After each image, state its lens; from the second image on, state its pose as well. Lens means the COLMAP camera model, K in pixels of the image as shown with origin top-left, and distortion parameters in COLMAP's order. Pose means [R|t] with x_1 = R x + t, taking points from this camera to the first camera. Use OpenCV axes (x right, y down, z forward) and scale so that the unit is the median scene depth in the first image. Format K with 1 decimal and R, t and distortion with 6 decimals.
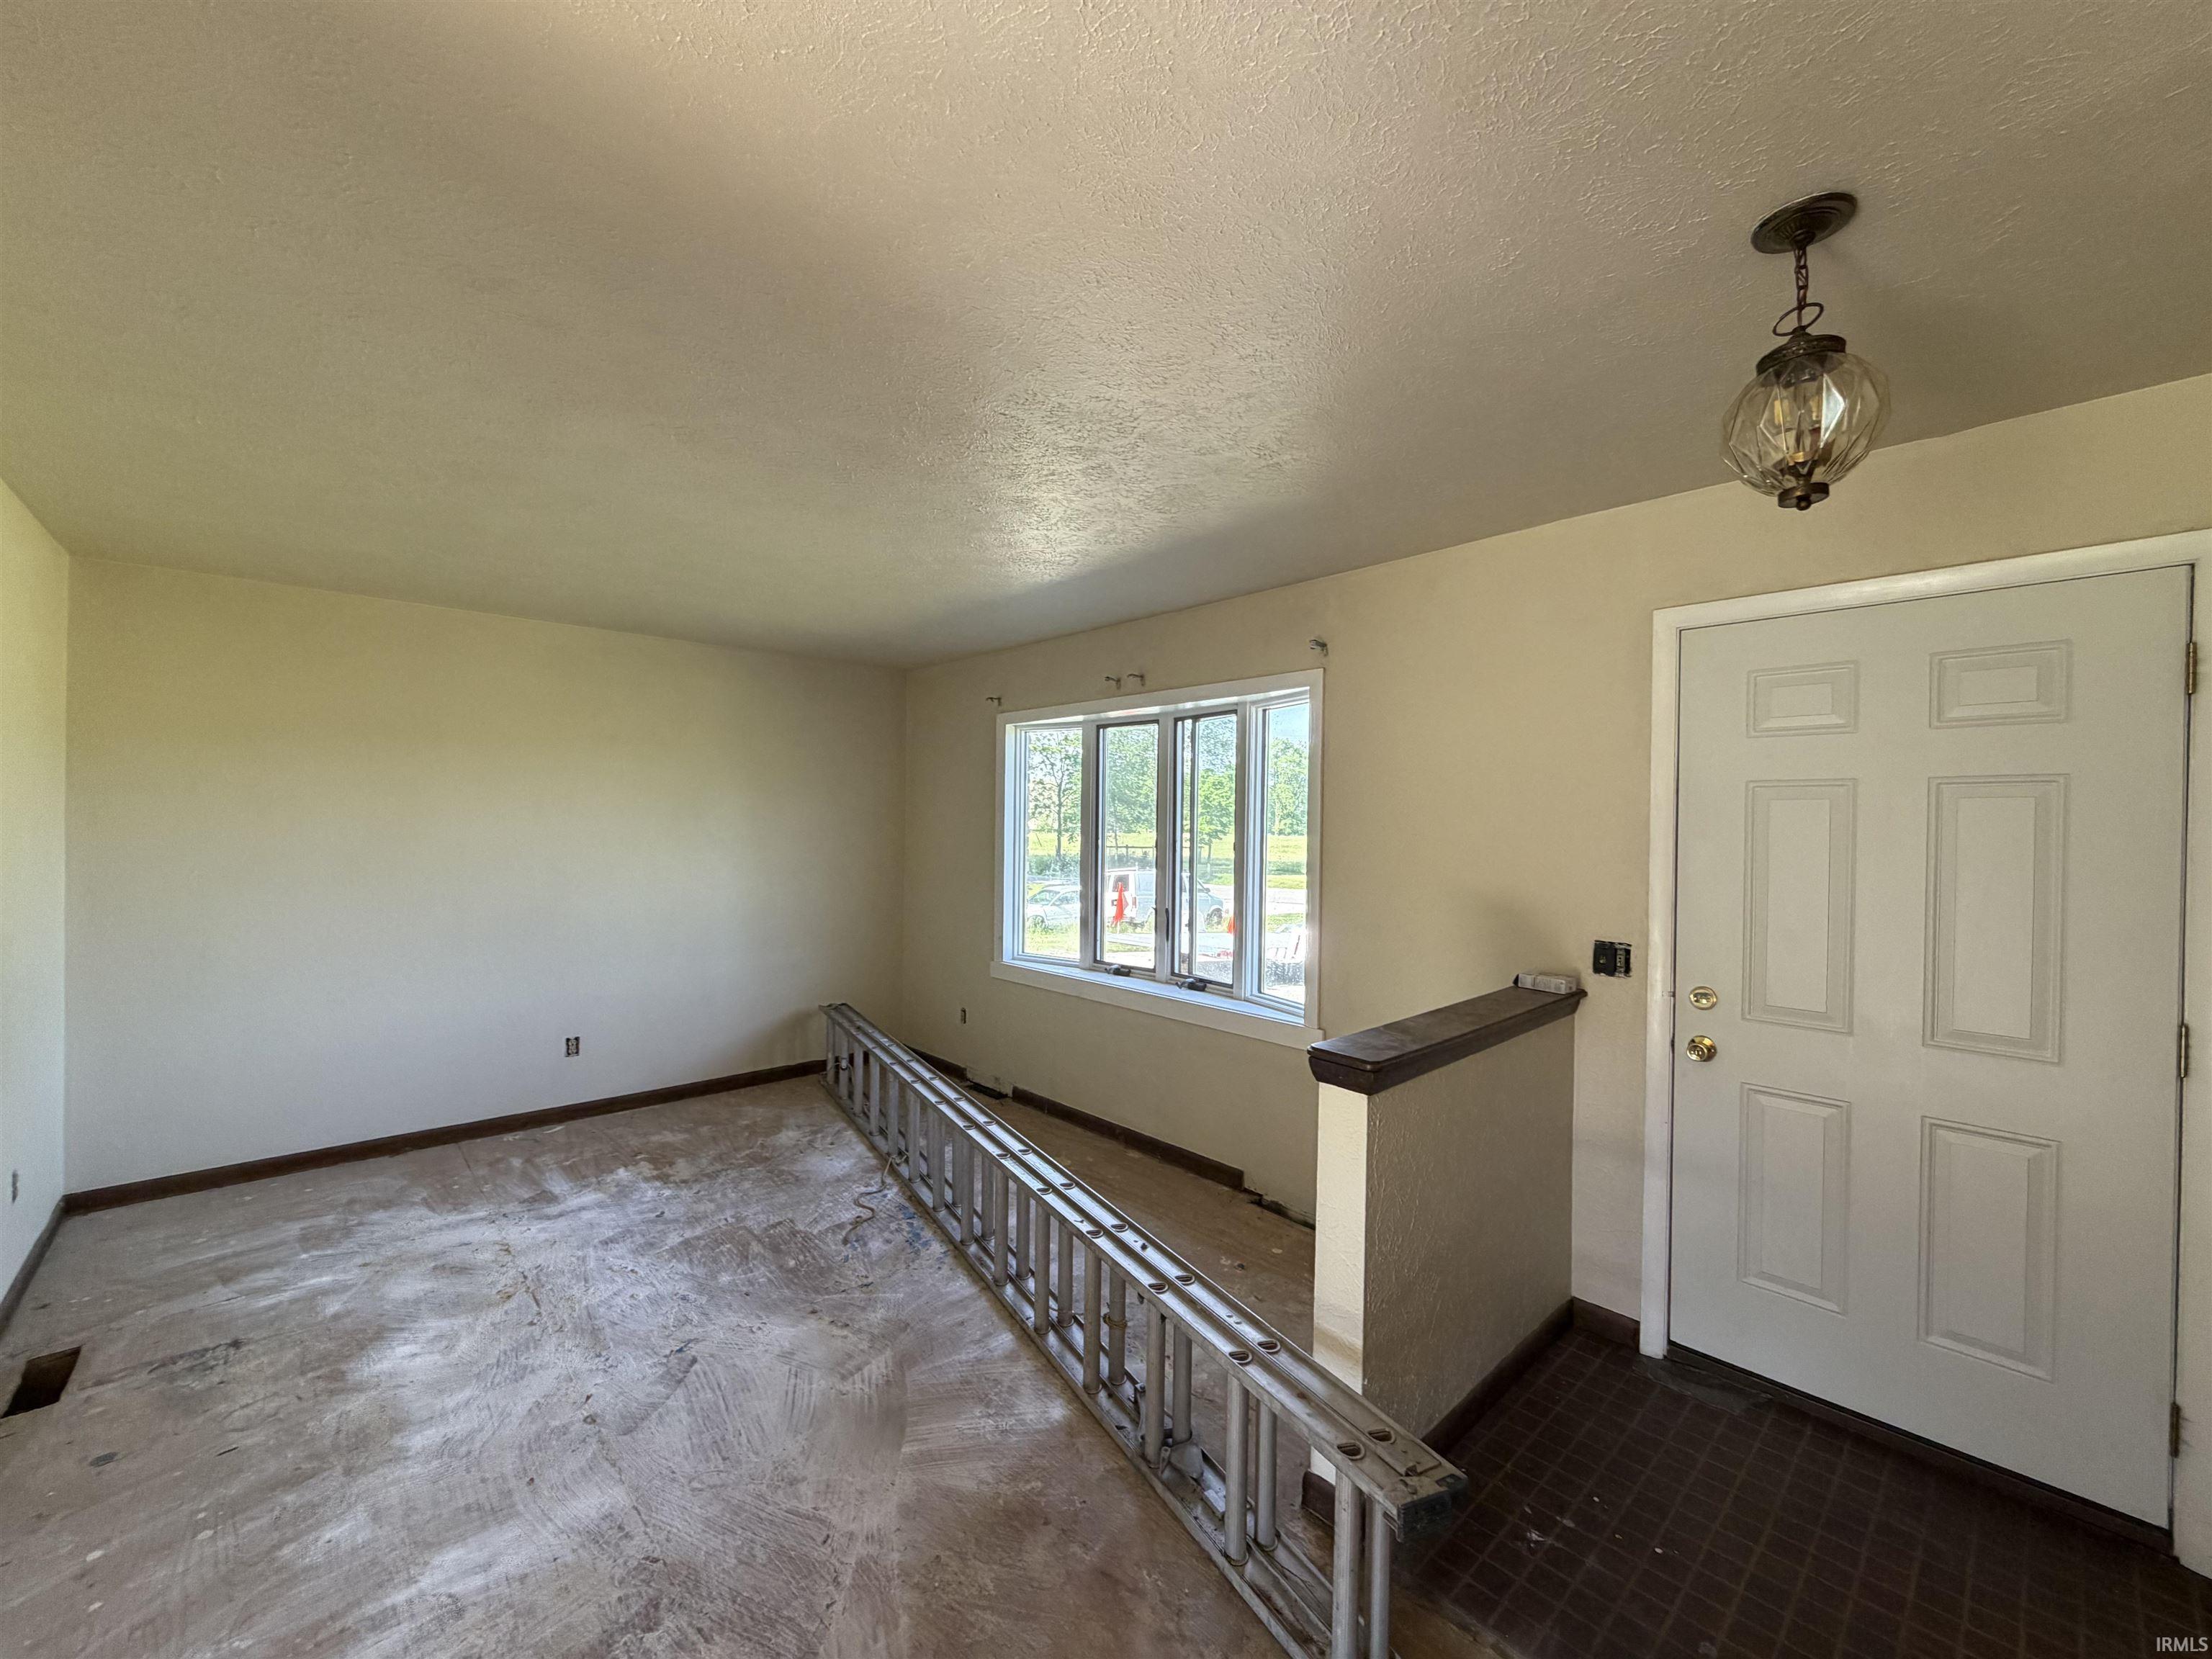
lens RADIAL K [[881.1, 0, 1106.0], [0, 881.1, 829.5], [0, 0, 1]] dist [0.000733, 0.000095]
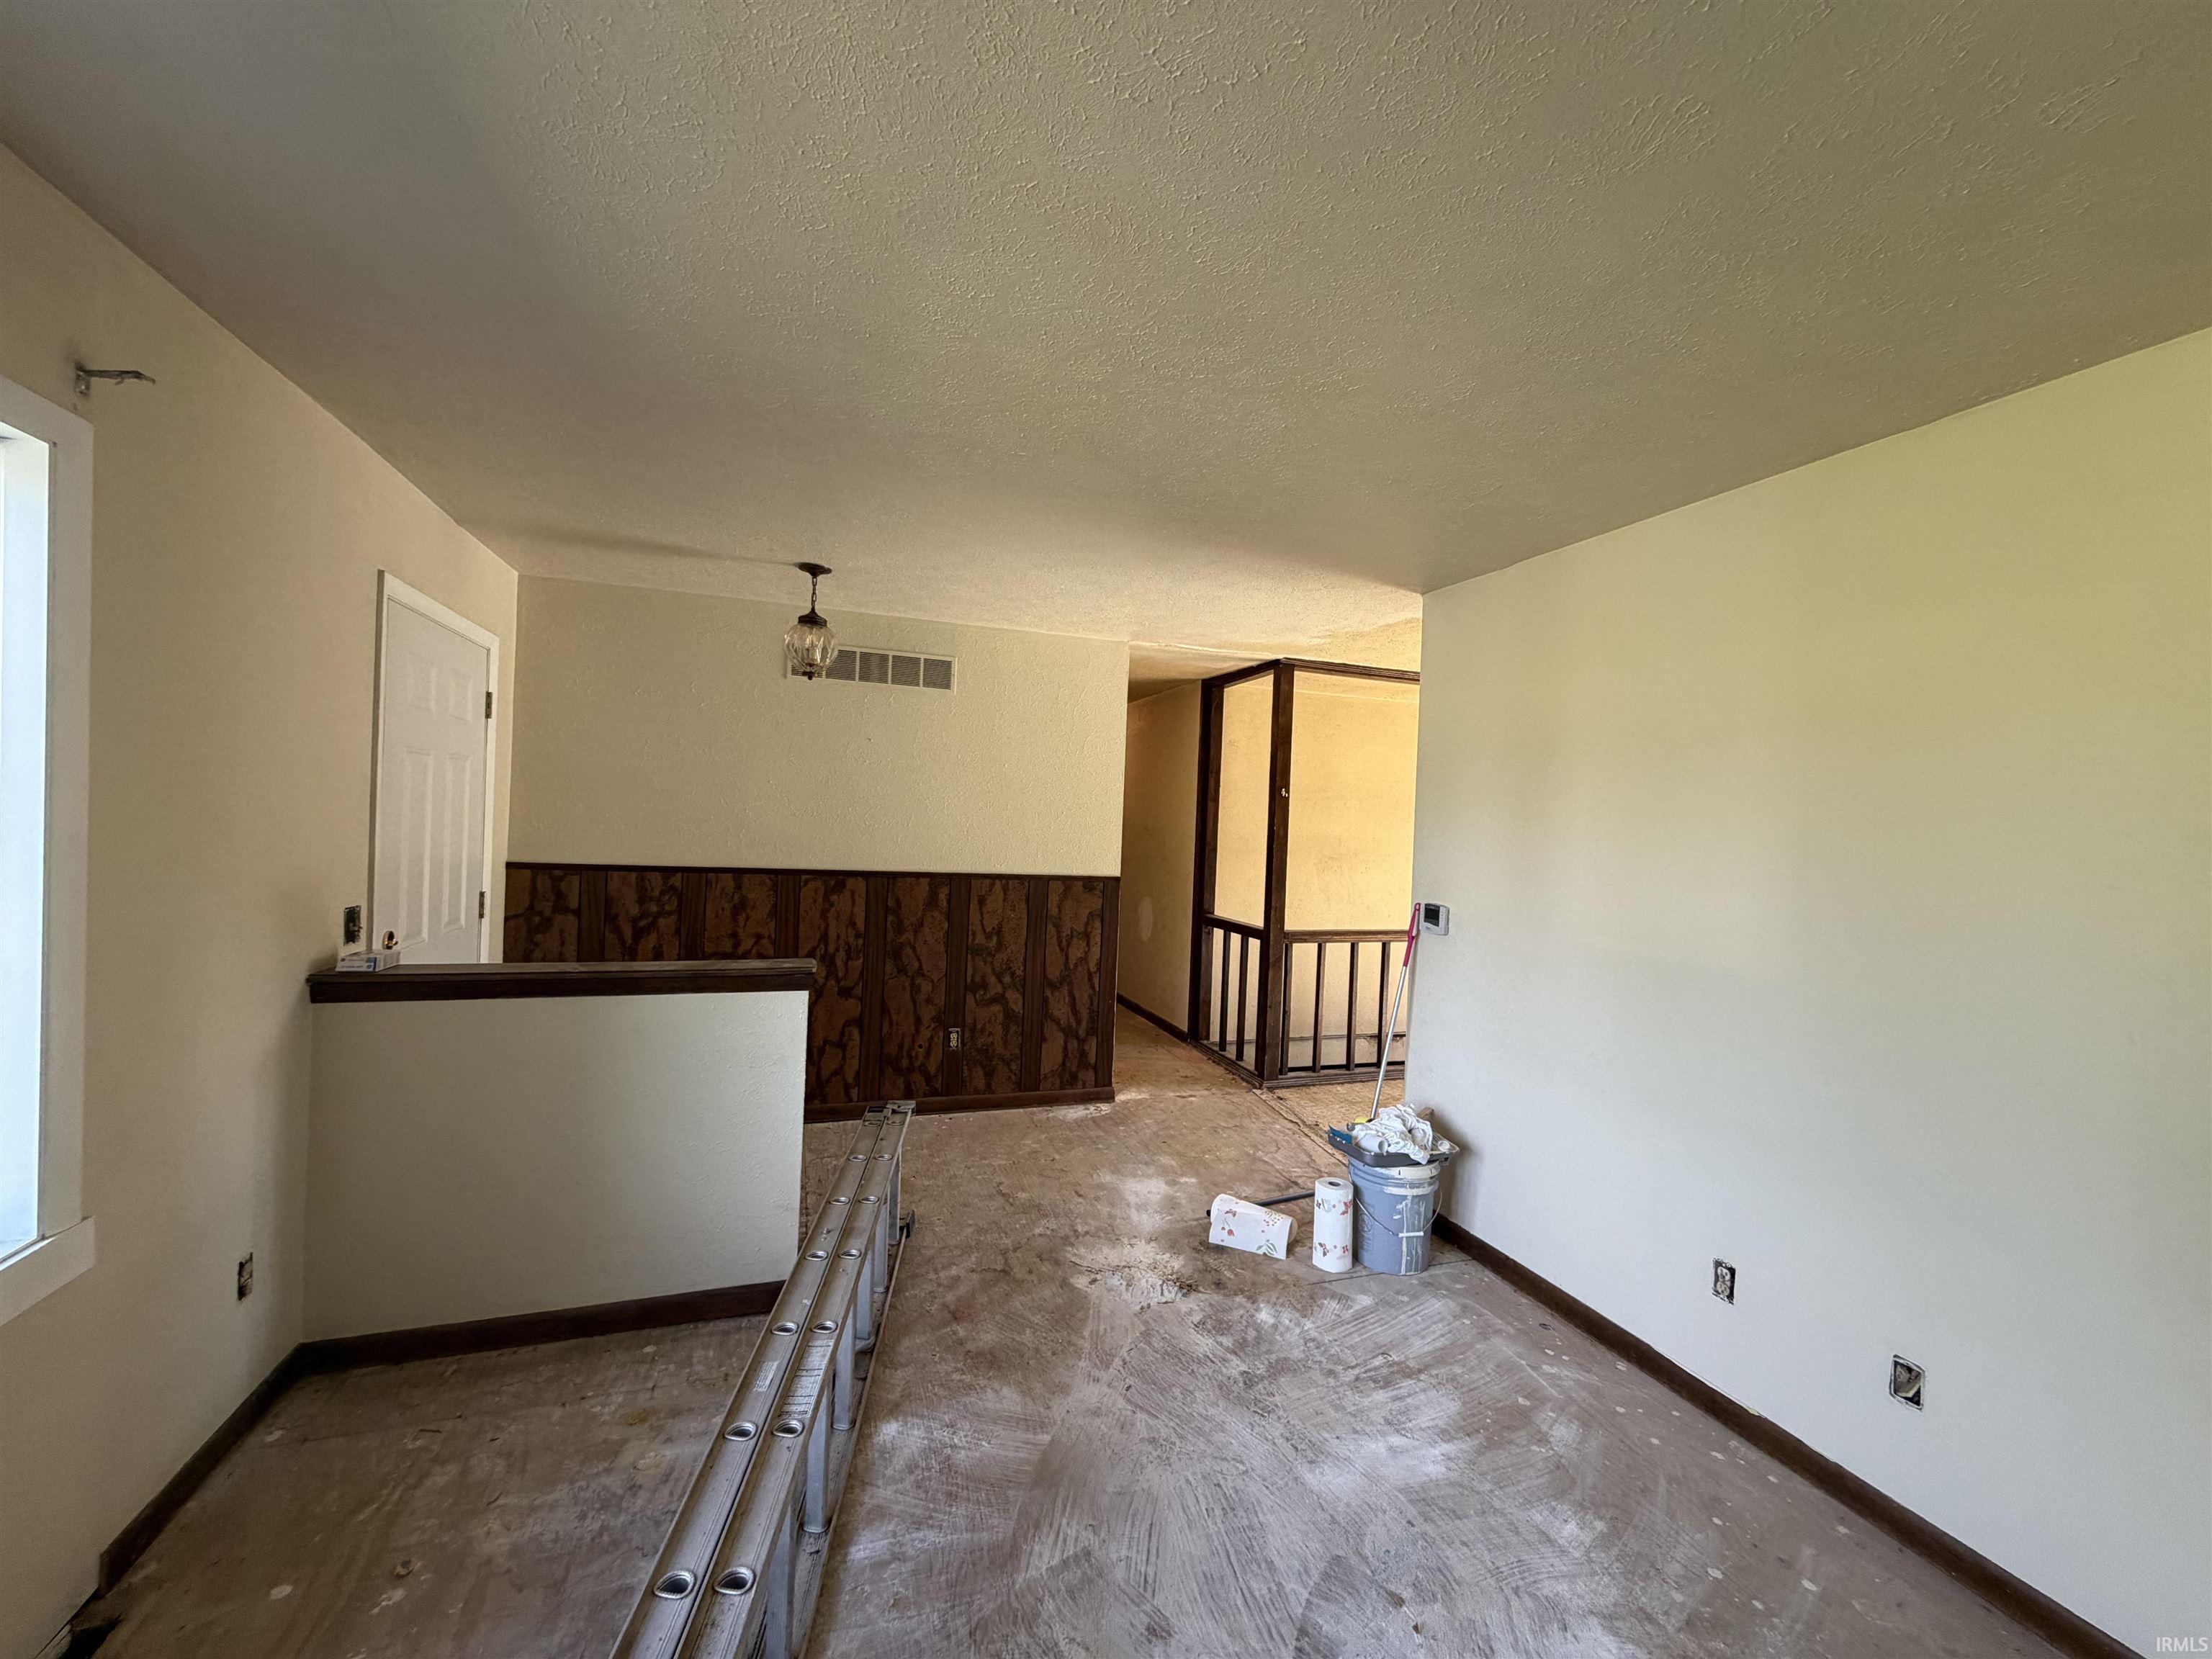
lens RADIAL K [[881.1, 0, 1106.0], [0, 881.1, 829.5], [0, 0, 1]] dist [0.000733, 0.000095]
pose [[-0.917310, -0.050597, 0.394947, -0.684311], [-0.045137, 0.998713, 0.023109, -0.017413], [-0.395608, 0.003372, -0.918413, 1.990905]]
